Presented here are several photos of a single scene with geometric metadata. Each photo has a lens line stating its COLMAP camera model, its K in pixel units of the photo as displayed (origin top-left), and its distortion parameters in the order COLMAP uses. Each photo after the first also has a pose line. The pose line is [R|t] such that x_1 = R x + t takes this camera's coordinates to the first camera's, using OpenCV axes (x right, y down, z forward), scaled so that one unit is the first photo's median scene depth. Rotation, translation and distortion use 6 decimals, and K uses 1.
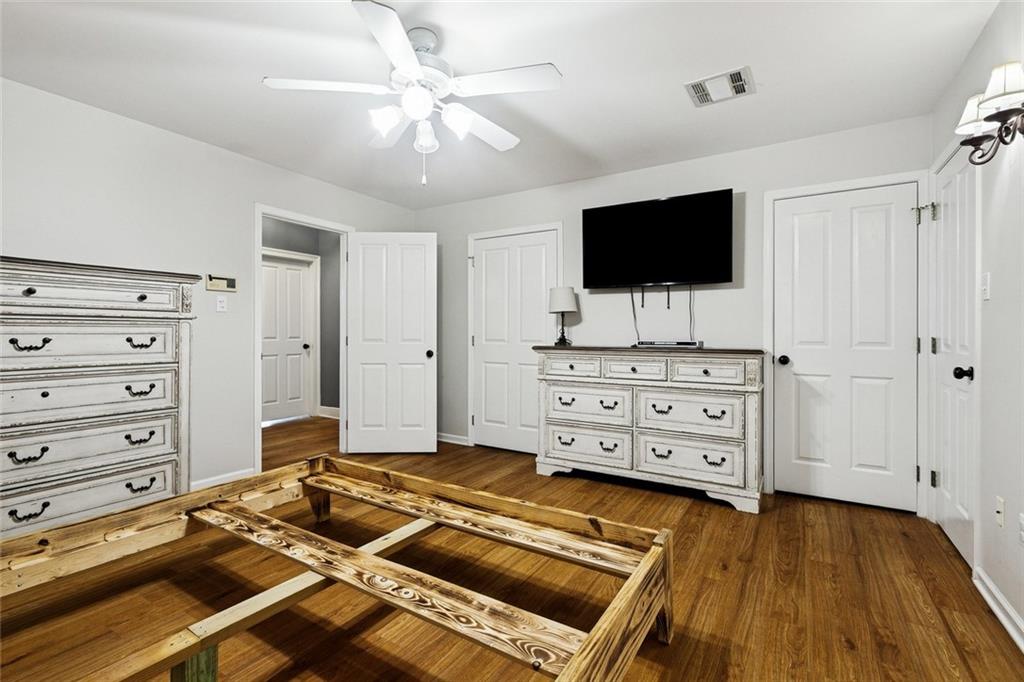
lens RADIAL K [[465.3, 0, 513.8], [0, 465.3, 336.4], [0, 0, 1]] dist [-0.002195, 0.000182]
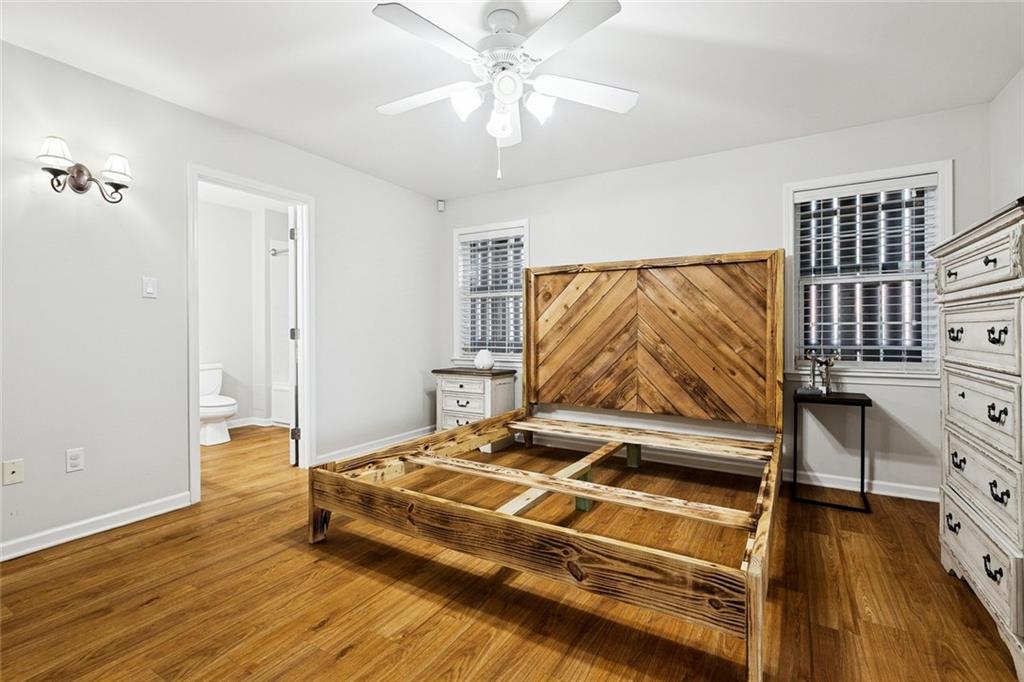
lens RADIAL K [[465.3, 0, 509.6], [0, 465.3, 334.6], [0, 0, 1]] dist [-0.002195, 0.000182]
pose [[-0.999924, 0.001345, -0.012256, -0.195014], [0.001185, 0.999914, 0.013066, 0.006839], [0.012273, 0.013051, -0.999840, 1.962452]]
